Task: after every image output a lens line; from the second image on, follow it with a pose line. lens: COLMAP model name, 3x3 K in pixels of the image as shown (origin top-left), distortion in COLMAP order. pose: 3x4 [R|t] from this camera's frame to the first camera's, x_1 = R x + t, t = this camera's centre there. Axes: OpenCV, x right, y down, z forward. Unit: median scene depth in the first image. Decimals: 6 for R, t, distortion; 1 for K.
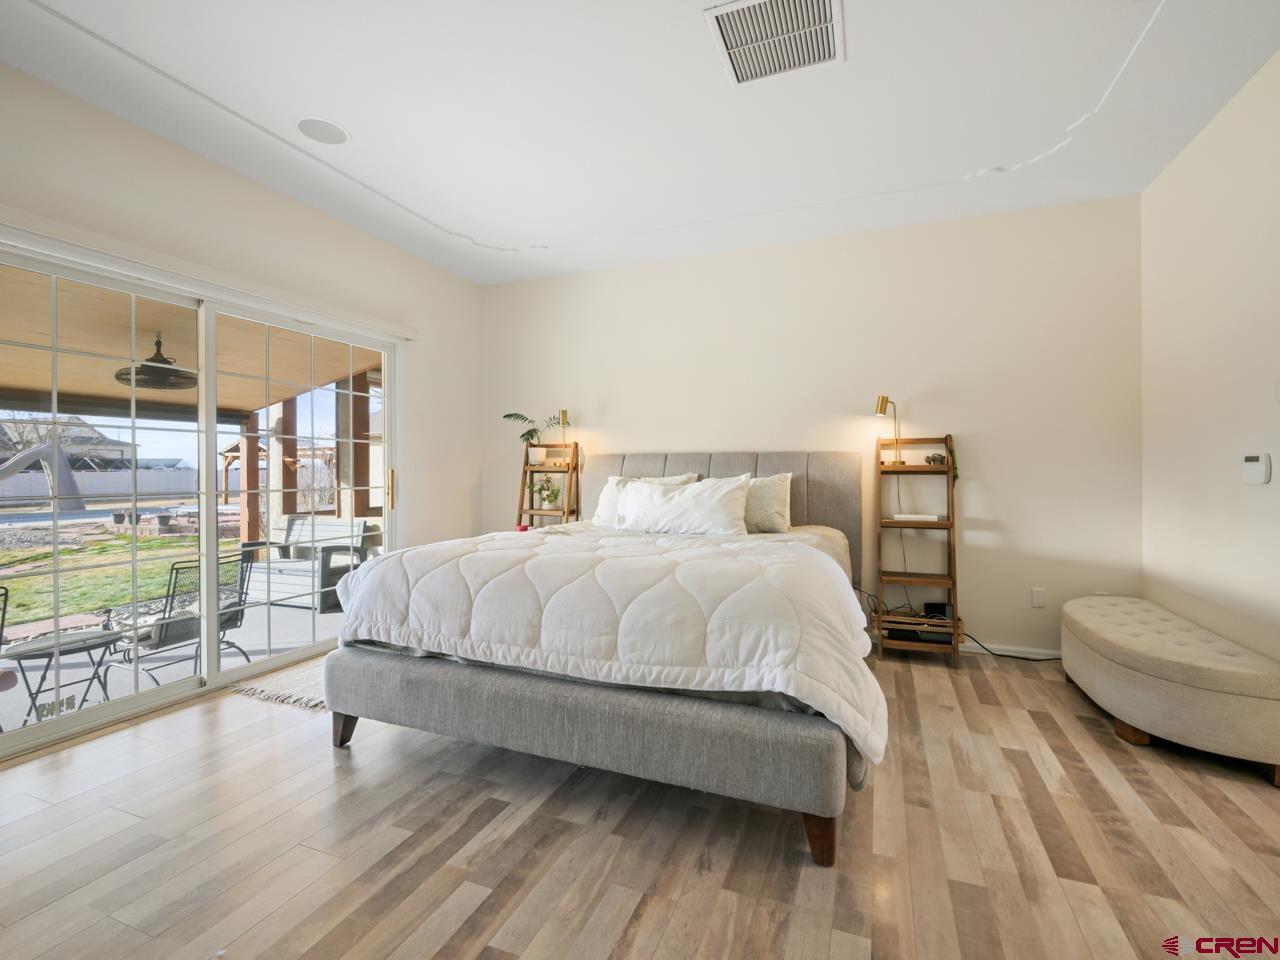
lens RADIAL K [[569.8, 0, 650.9], [0, 569.8, 472.3], [0, 0, 1]] dist [-0.002035, -0.000336]
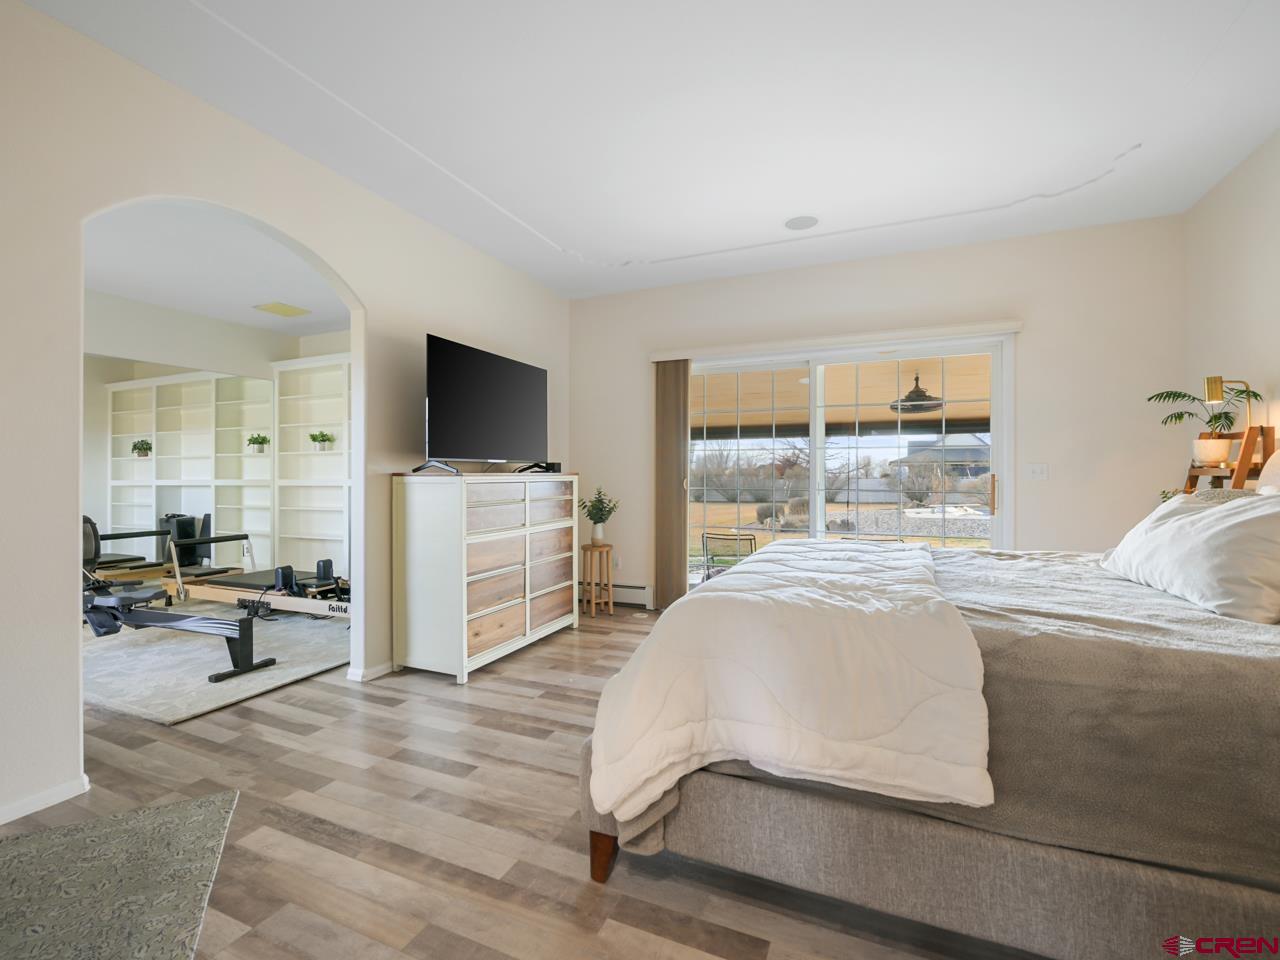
lens RADIAL K [[569.8, 0, 650.1], [0, 569.8, 477.1], [0, 0, 1]] dist [-0.002035, -0.000336]
pose [[-0.018606, 0.012215, -0.999752, 0.505843], [-0.003115, 0.999920, 0.012275, -0.008830], [0.999822, 0.003342, -0.018567, 0.434320]]
